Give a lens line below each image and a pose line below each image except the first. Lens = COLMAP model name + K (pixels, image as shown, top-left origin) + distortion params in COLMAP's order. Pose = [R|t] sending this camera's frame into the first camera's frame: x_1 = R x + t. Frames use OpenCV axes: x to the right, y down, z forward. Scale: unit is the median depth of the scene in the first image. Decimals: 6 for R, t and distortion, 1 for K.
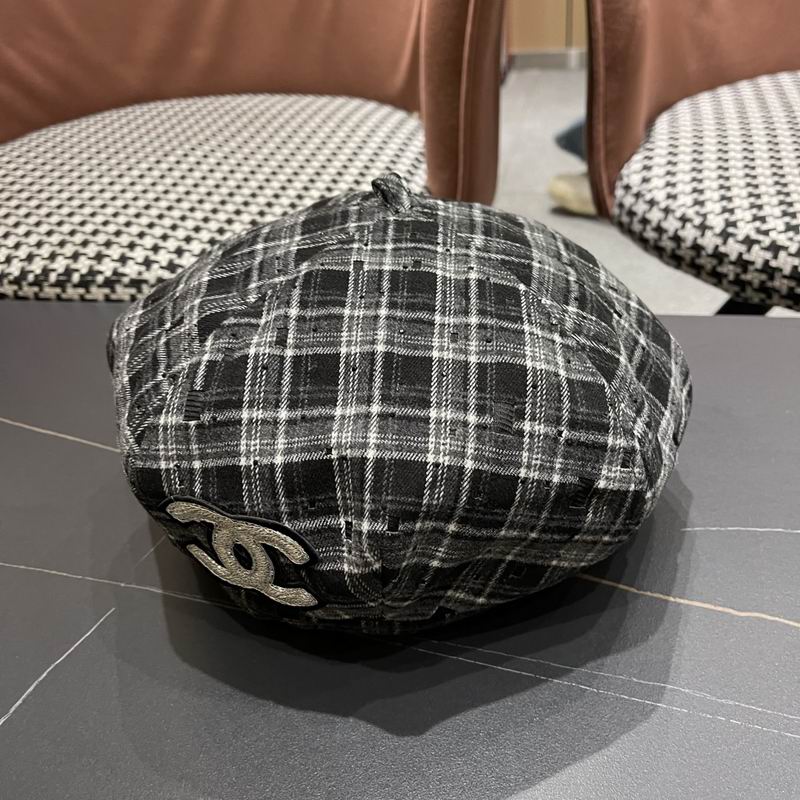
lens RADIAL K [[840.6, 0, 407.7], [0, 840.6, 409.2], [0, 0, 1]] dist [0.013260, 0.000000]
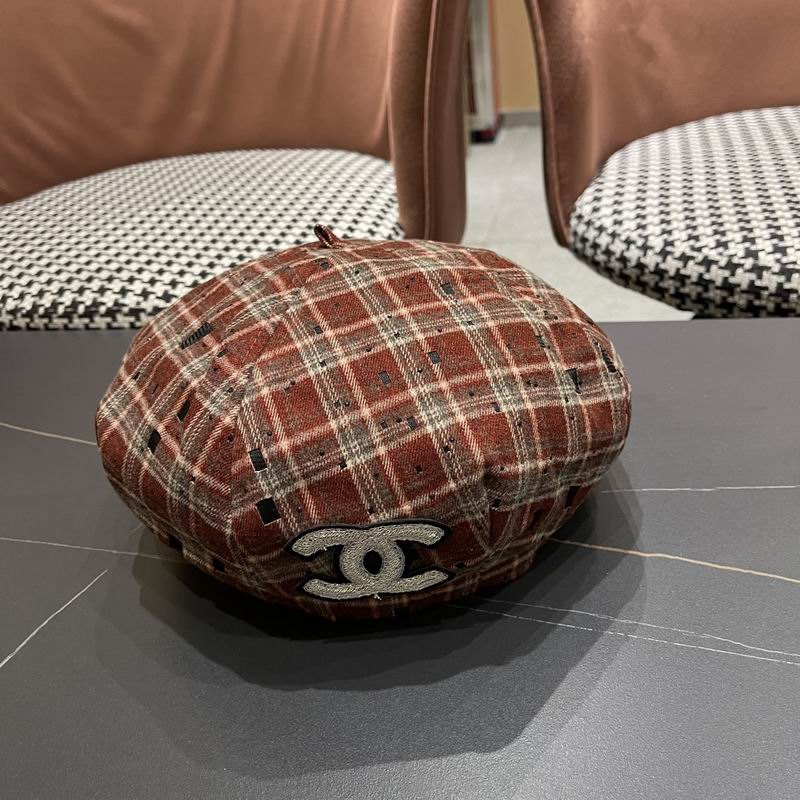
lens RADIAL K [[840.6, 0, 400.1], [0, 840.6, 401.4], [0, 0, 1]] dist [0.013260, 0.000000]
pose [[0.999431, -0.025962, -0.021554, 0.047601], [0.024225, 0.996714, -0.077290, 0.060895], [0.023490, 0.076723, 0.996776, -0.089685]]
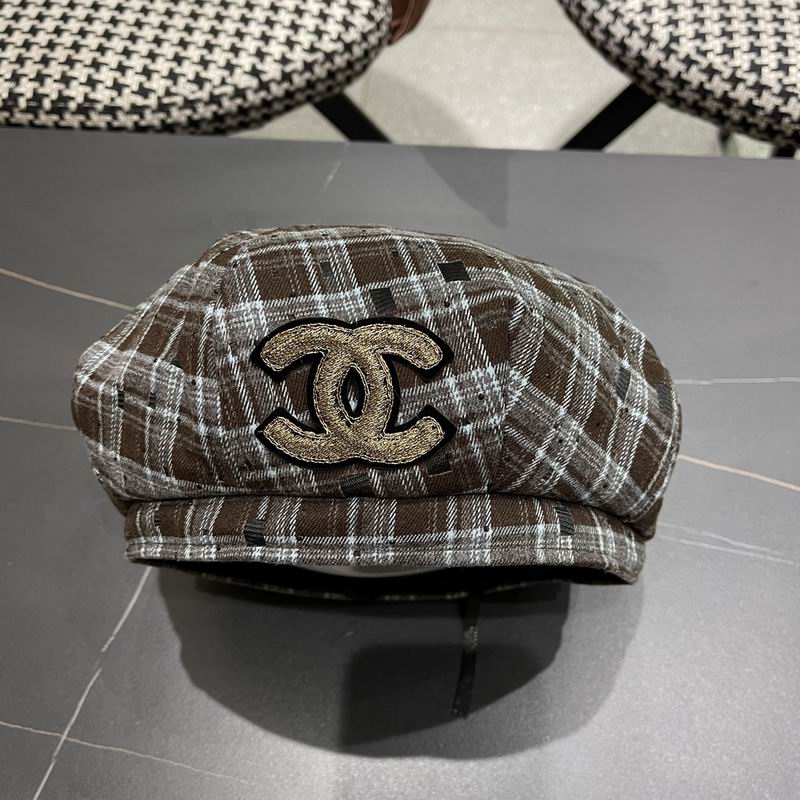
lens RADIAL K [[840.6, 0, 399.5], [0, 840.6, 418.6], [0, 0, 1]] dist [0.013260, 0.000000]
pose [[0.992619, -0.063650, 0.103231, -0.100446], [0.015373, 0.910375, 0.413498, -0.220843], [-0.120298, -0.408859, 0.904634, -0.120524]]
